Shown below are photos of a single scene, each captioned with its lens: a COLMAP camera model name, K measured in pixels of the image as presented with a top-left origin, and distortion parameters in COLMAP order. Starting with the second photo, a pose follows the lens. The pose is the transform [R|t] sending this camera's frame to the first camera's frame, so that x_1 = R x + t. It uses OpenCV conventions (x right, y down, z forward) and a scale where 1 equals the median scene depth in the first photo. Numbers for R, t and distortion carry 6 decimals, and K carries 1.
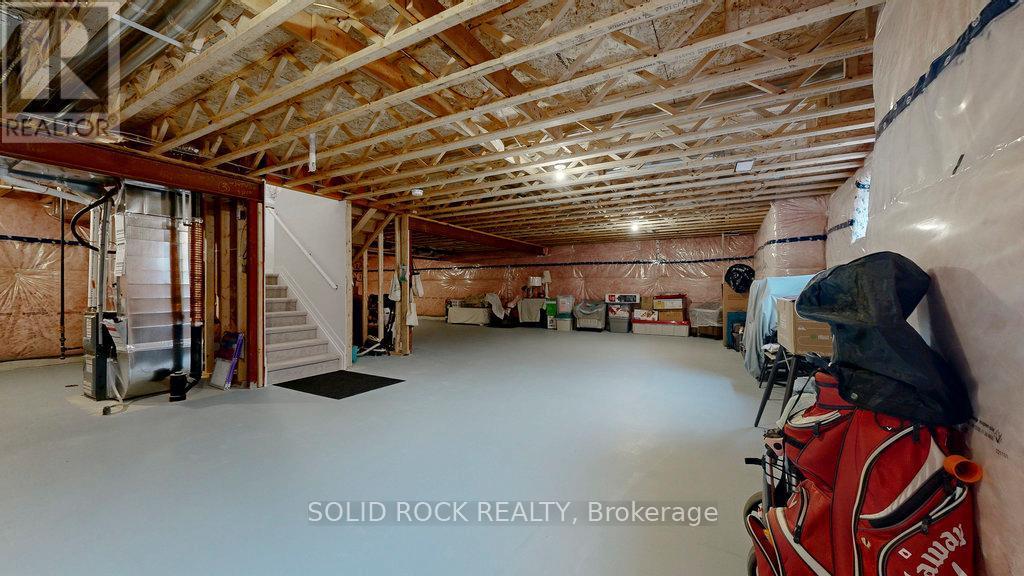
lens RADIAL K [[375.5, 0, 513.1], [0, 375.5, 289.0], [0, 0, 1]] dist [0.000743, 0.000393]
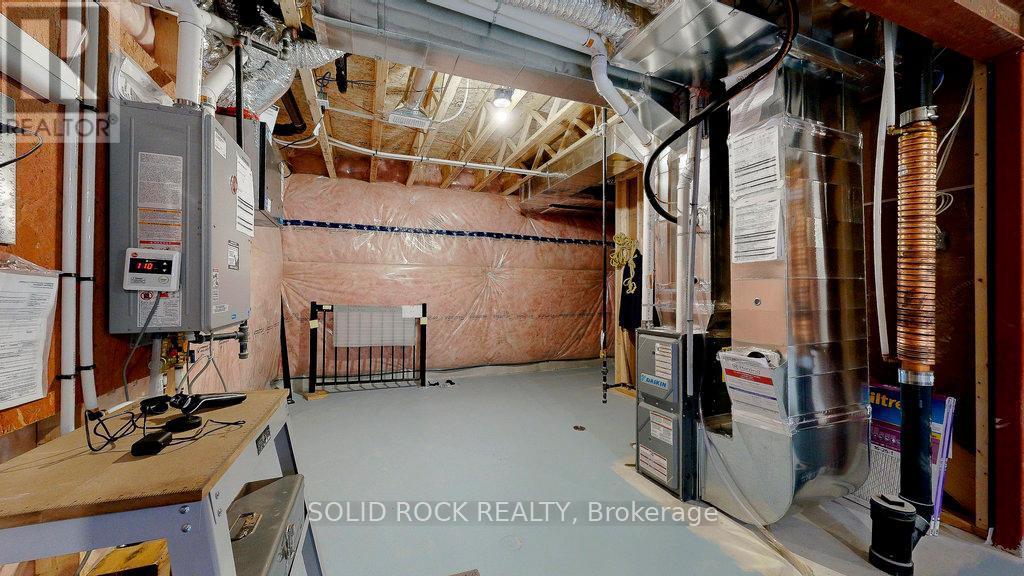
lens RADIAL K [[375.5, 0, 513.1], [0, 375.5, 289.0], [0, 0, 1]] dist [0.000743, 0.000393]
pose [[0.780896, -0.000996, -0.624661, -0.691272], [0.003016, 0.999993, 0.002175, -0.002793], [0.624654, -0.003582, 0.780893, 0.313943]]
